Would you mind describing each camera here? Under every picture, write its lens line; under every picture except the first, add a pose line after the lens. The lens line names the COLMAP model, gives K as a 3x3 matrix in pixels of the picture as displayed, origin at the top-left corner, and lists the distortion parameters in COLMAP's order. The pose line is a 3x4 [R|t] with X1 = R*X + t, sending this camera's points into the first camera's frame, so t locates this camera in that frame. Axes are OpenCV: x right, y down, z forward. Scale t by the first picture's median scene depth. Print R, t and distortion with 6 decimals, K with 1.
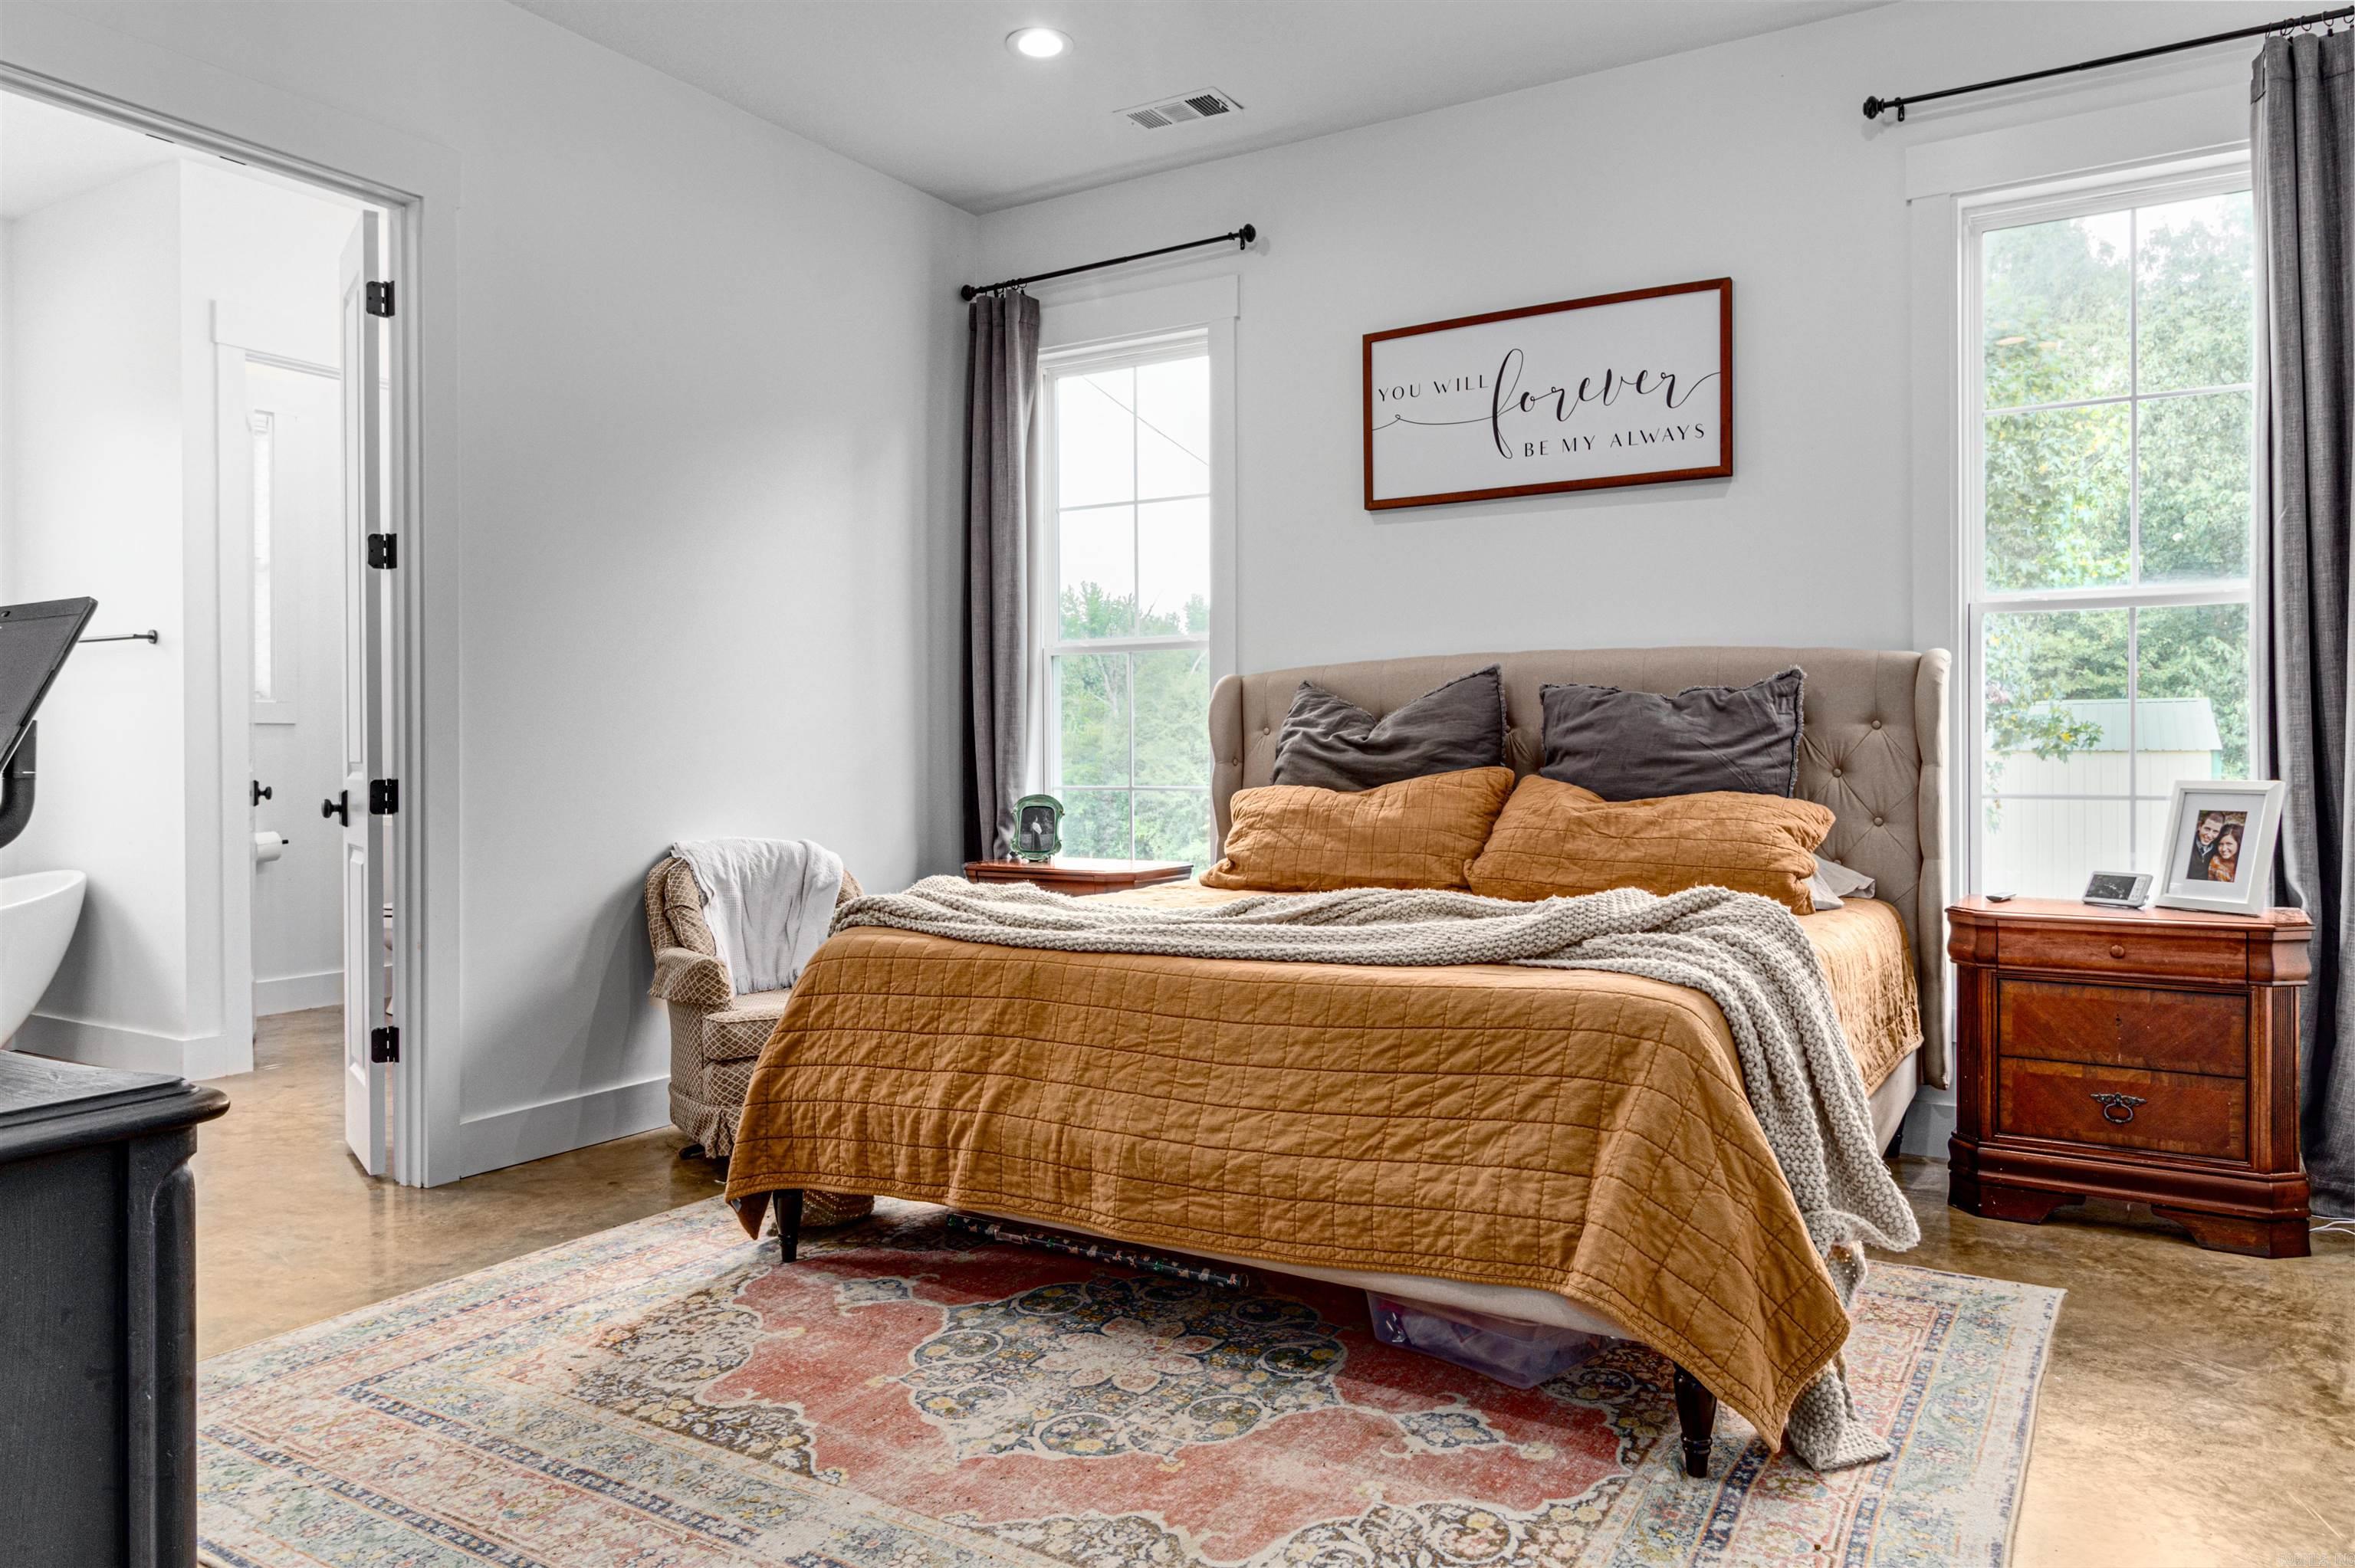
lens RADIAL K [[1572.9, 0, 1168.5], [0, 1572.9, 776.5], [0, 0, 1]] dist [0.004863, -0.003974]
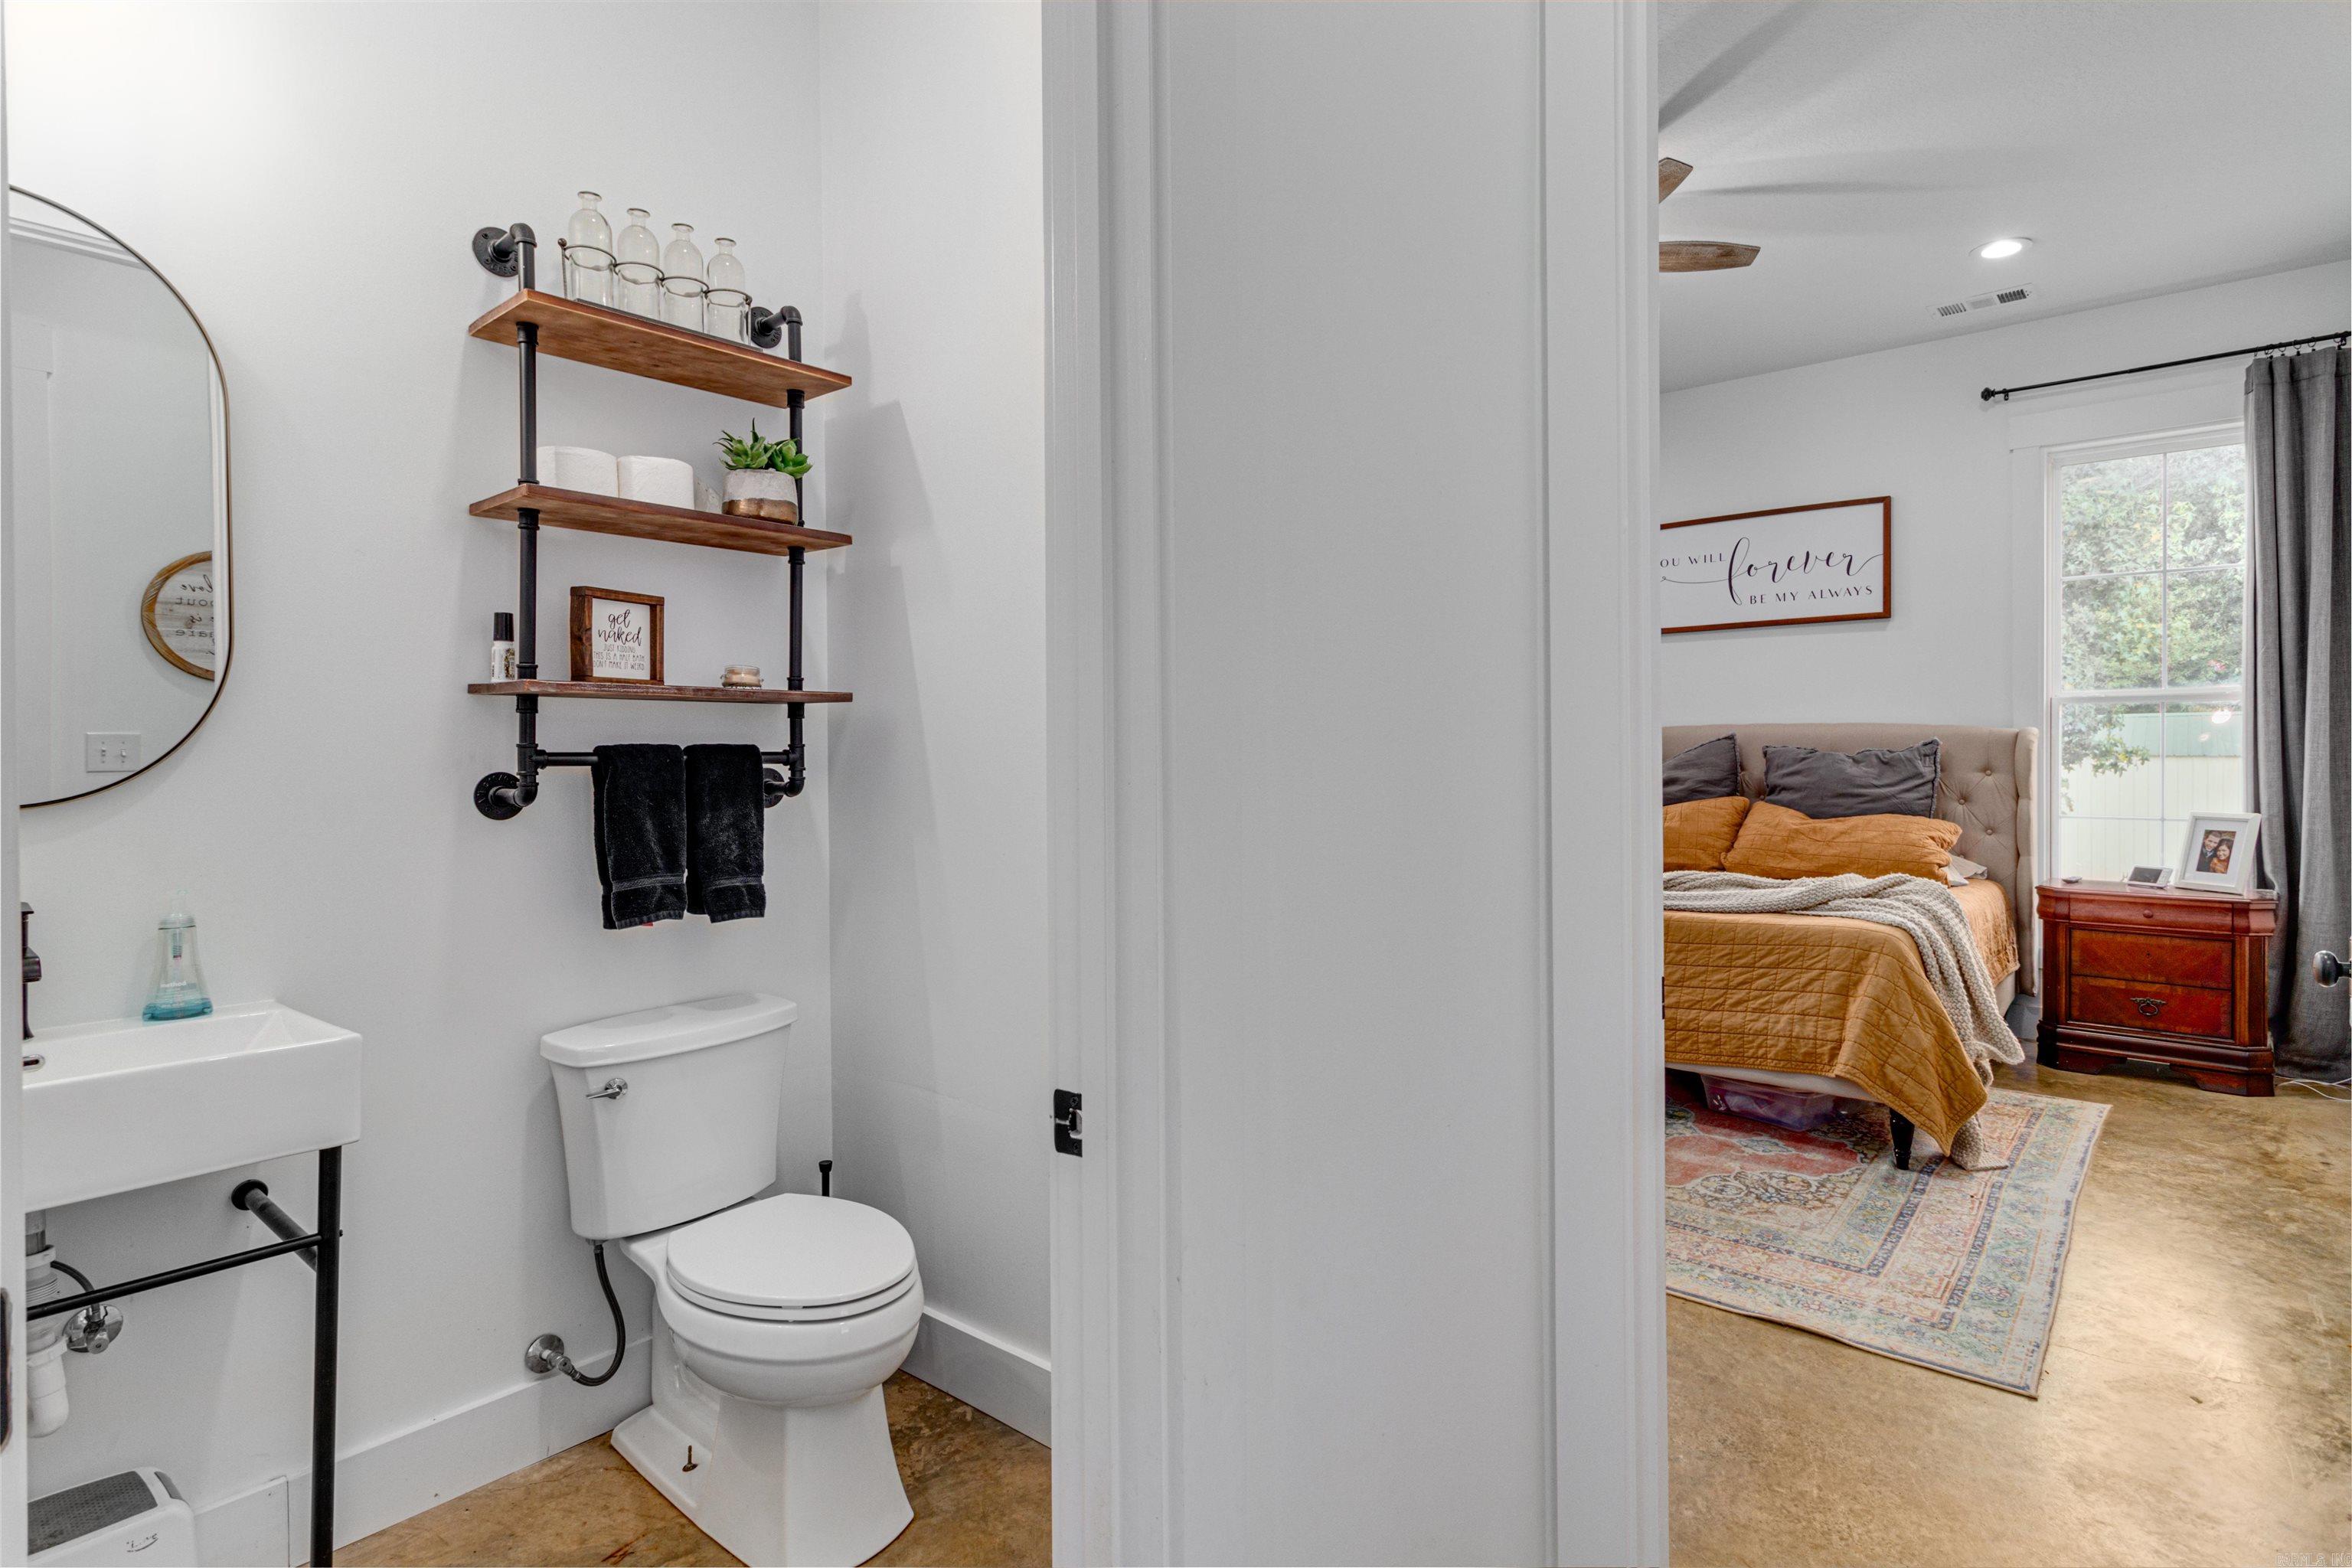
lens RADIAL K [[1175.1, 0, 1190.7], [0, 1175.1, 779.9], [0, 0, 1]] dist [0.001688, -0.000540]
pose [[0.987679, 0.001883, -0.156482, -0.209561], [-0.001024, 0.999984, 0.005569, -0.037493], [0.156490, -0.005340, 0.987665, -0.396092]]
